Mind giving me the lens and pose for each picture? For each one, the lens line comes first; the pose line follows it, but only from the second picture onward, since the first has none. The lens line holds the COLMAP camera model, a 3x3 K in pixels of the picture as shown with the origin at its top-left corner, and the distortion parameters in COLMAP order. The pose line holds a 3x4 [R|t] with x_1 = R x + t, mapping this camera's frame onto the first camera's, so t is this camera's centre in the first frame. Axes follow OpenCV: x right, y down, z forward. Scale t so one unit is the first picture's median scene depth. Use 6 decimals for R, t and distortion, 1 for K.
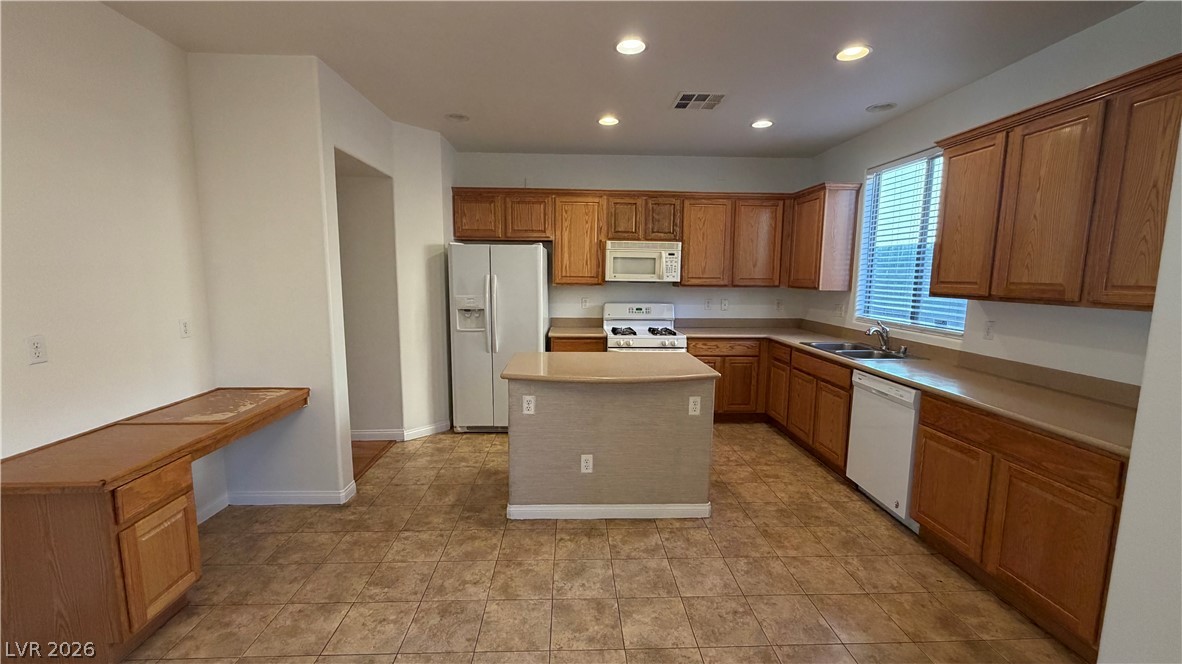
lens RADIAL K [[472.0, 0, 591.0], [0, 472.0, 332.0], [0, 0, 1]] dist [-0.000085, 0.000167]
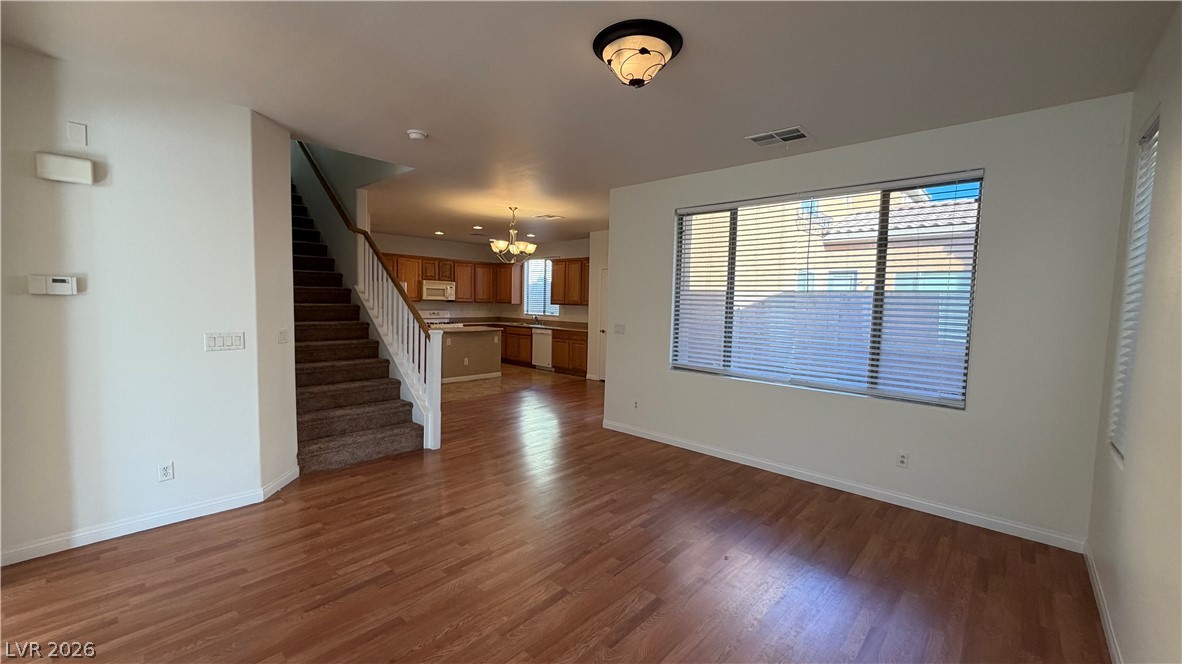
lens RADIAL K [[472.0, 0, 591.0], [0, 472.0, 332.0], [0, 0, 1]] dist [-0.000085, 0.000167]
pose [[0.705309, -0.043953, 0.707536, -1.058556], [0.074091, 0.997180, -0.011912, 0.131324], [-0.705017, 0.060824, 0.706577, -1.128866]]
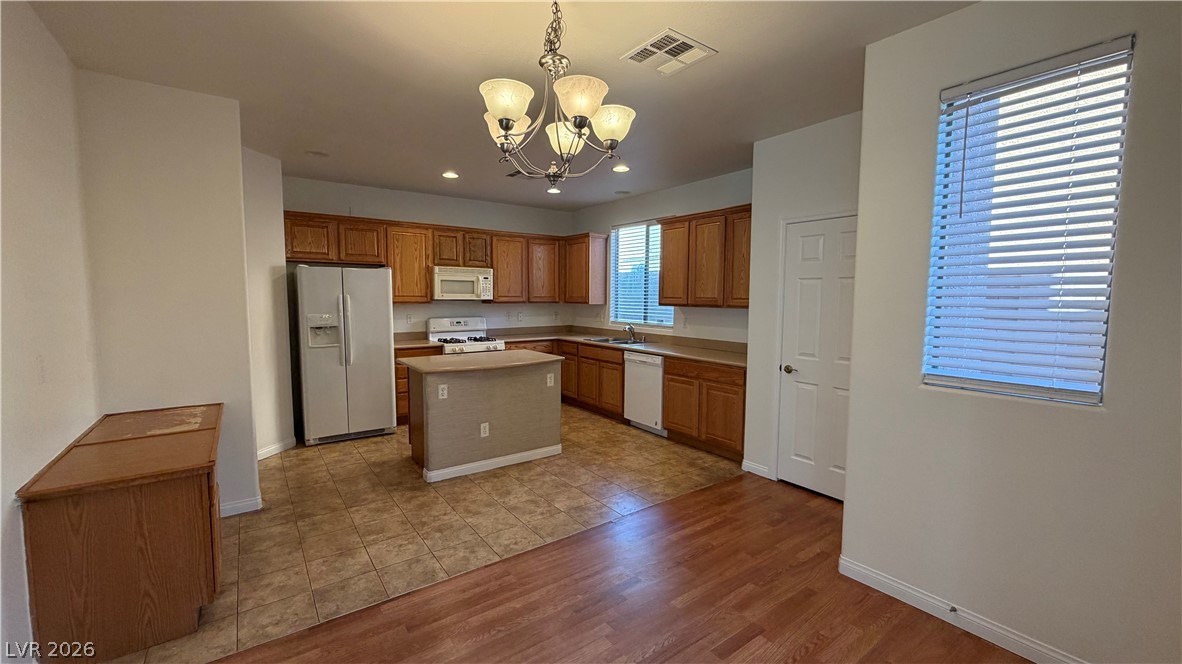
lens RADIAL K [[472.0, 0, 591.0], [0, 472.0, 332.0], [0, 0, 1]] dist [-0.000085, 0.000167]
pose [[0.830476, -0.049246, 0.554874, -0.351173], [0.071366, 0.997282, -0.018303, 0.027545], [-0.552465, 0.054800, 0.831733, -0.239159]]
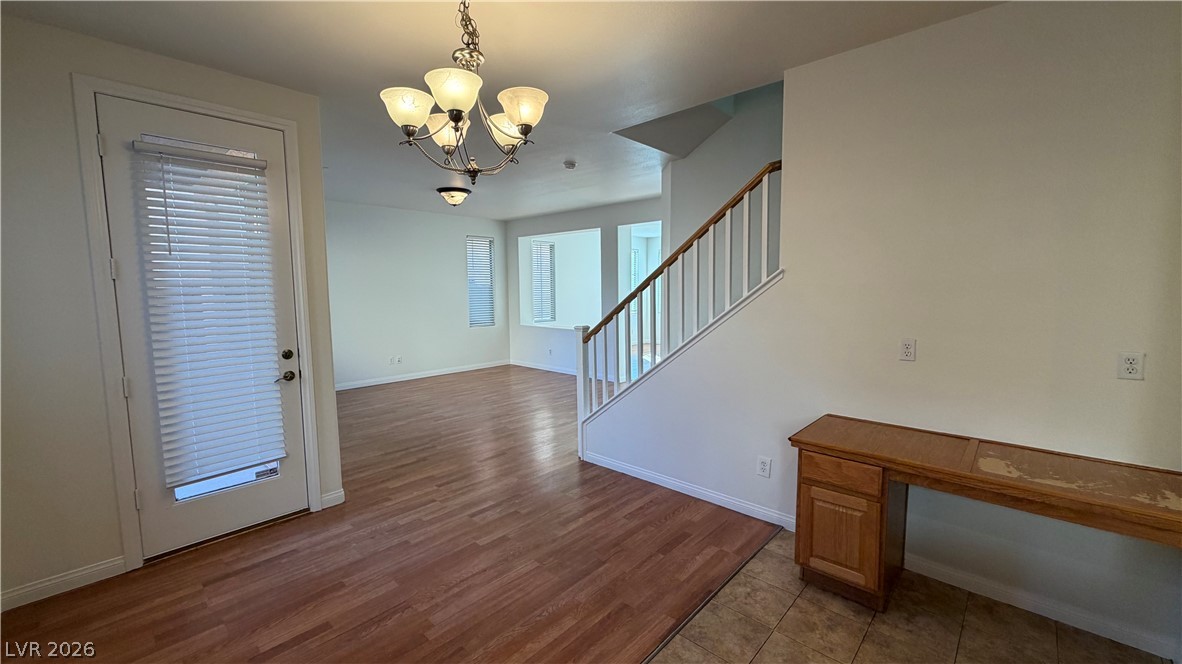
lens RADIAL K [[472.0, 0, 591.0], [0, 472.0, 332.0], [0, 0, 1]] dist [-0.000085, 0.000167]
pose [[-0.712676, 0.058029, -0.699089, 0.138480], [-0.090565, 0.980621, 0.173724, -0.071280], [0.695622, 0.187122, -0.693610, 0.596836]]
